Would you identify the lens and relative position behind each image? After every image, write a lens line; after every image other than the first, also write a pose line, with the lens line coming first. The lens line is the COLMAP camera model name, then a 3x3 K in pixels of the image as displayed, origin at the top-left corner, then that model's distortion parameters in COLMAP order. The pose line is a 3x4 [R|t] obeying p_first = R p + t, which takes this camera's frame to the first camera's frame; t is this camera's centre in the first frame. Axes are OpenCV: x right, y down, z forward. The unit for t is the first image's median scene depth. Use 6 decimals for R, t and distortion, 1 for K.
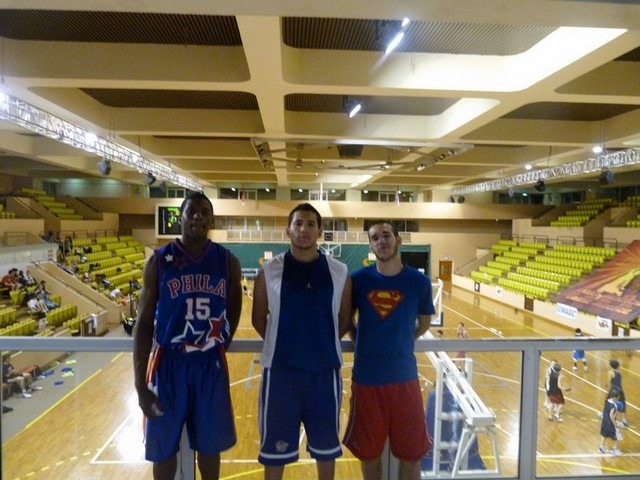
lens RADIAL K [[477.6, 0, 318.1], [0, 477.6, 238.6], [0, 0, 1]] dist [-0.033077, 0.018839]
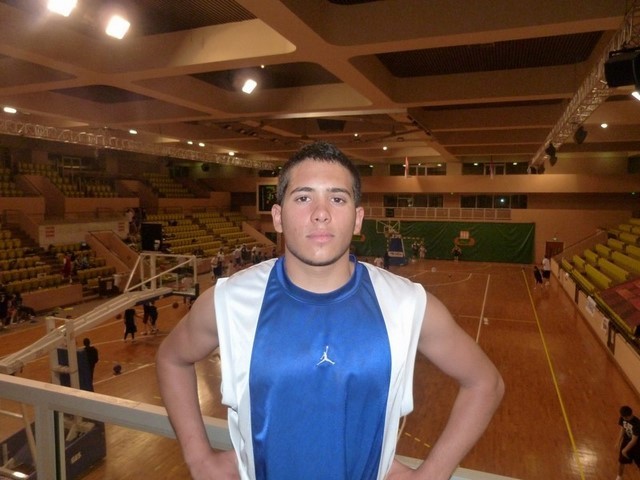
lens RADIAL K [[478.2, 0, 316.9], [0, 478.2, 236.7], [0, 0, 1]] dist [-0.042050, 0.040728]
pose [[0.909232, 0.023429, -0.415629, 0.453770], [-0.005675, 0.999020, 0.043900, 0.004114], [0.416250, -0.037556, 0.908474, 0.092327]]
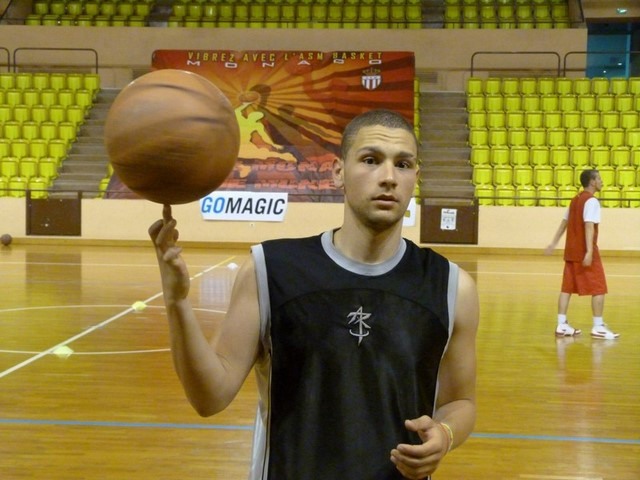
lens RADIAL K [[1127.5, 0, 320.0], [0, 1127.5, 240.0], [0, 0, 1]] dist [0.068782, 0.304193]
pose [[0.156982, -0.078813, 0.984452, -0.389198], [0.018680, 0.996869, 0.076829, 0.118127], [-0.987425, 0.006329, 0.157963, 0.839966]]
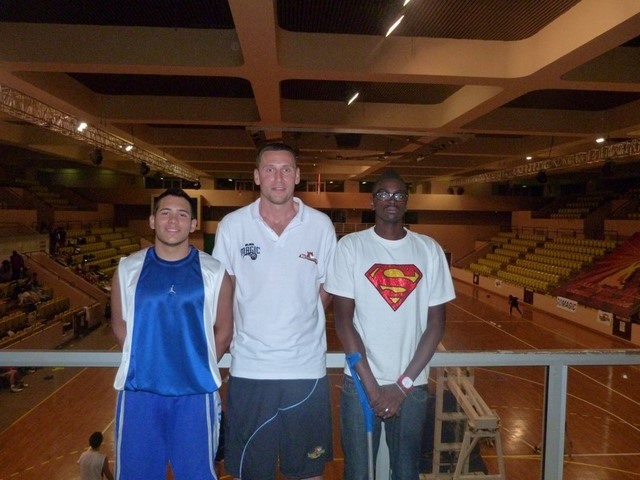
lens RADIAL K [[478.2, 0, 316.9], [0, 478.2, 236.7], [0, 0, 1]] dist [-0.042050, 0.040728]
pose [[0.999994, 0.002850, 0.001789, 0.001560], [-0.002875, 0.999895, 0.014169, -0.000483], [-0.001749, -0.014174, 0.999898, 0.016168]]
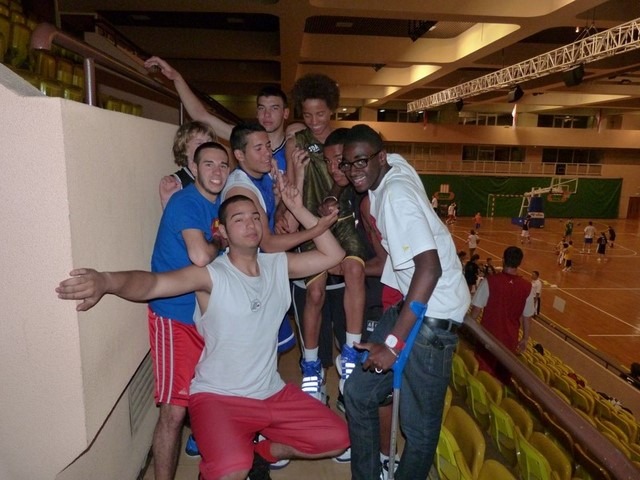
lens RADIAL K [[477.6, 0, 318.1], [0, 477.6, 238.6], [0, 0, 1]] dist [-0.033077, 0.018839]
pose [[0.999909, 0.007907, 0.010896, -0.654290], [-0.009505, 0.987792, 0.155488, -0.014895], [-0.009534, -0.155577, 0.987778, 0.236071]]
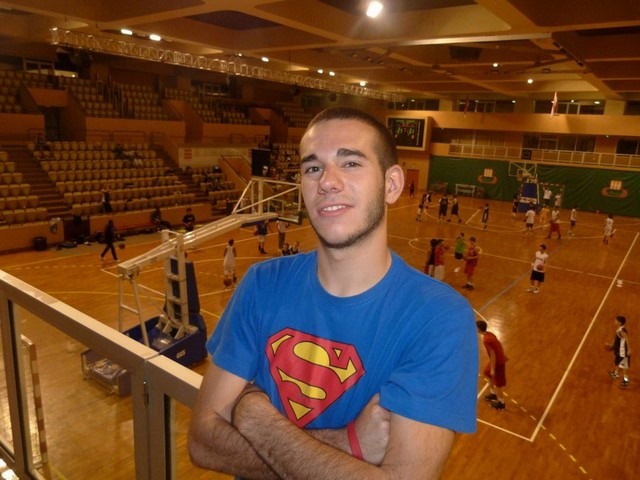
lens RADIAL K [[477.6, 0, 318.1], [0, 477.6, 238.6], [0, 0, 1]] dist [-0.033077, 0.018839]
pose [[0.759692, 0.167183, -0.628425, 0.477257], [-0.057978, 0.979952, 0.190613, 0.005571], [0.647693, -0.108373, 0.754155, 0.116736]]
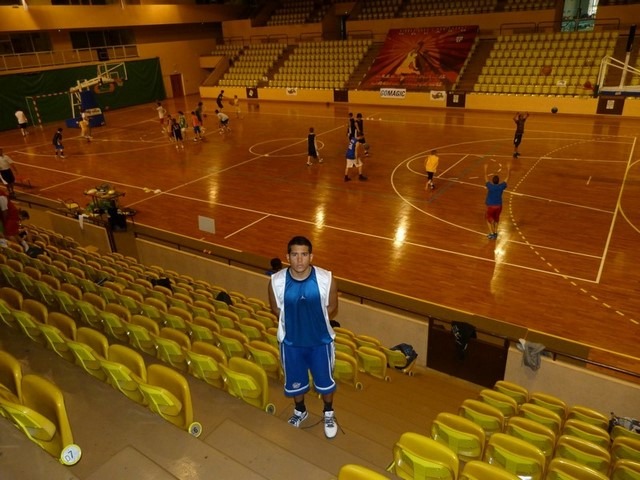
lens RADIAL K [[477.6, 0, 318.1], [0, 477.6, 238.6], [0, 0, 1]] dist [-0.033077, 0.018839]
pose [[0.604367, -0.367365, 0.706954, -0.629027], [0.086041, 0.912252, 0.400491, -0.013614], [-0.792047, -0.181216, 0.582943, 0.392793]]
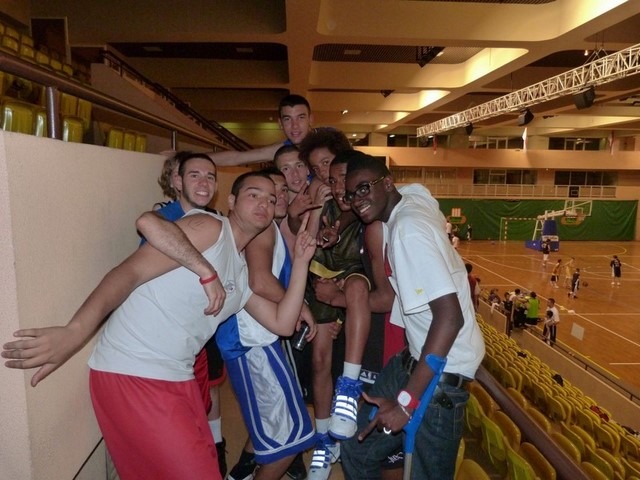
lens RADIAL K [[477.6, 0, 318.1], [0, 477.6, 238.6], [0, 0, 1]] dist [-0.033077, 0.018839]
pose [[0.999900, -0.000738, -0.014095, -0.651442], [0.002203, 0.994551, 0.104231, -0.016085], [0.013941, -0.104251, 0.994453, 0.243797]]
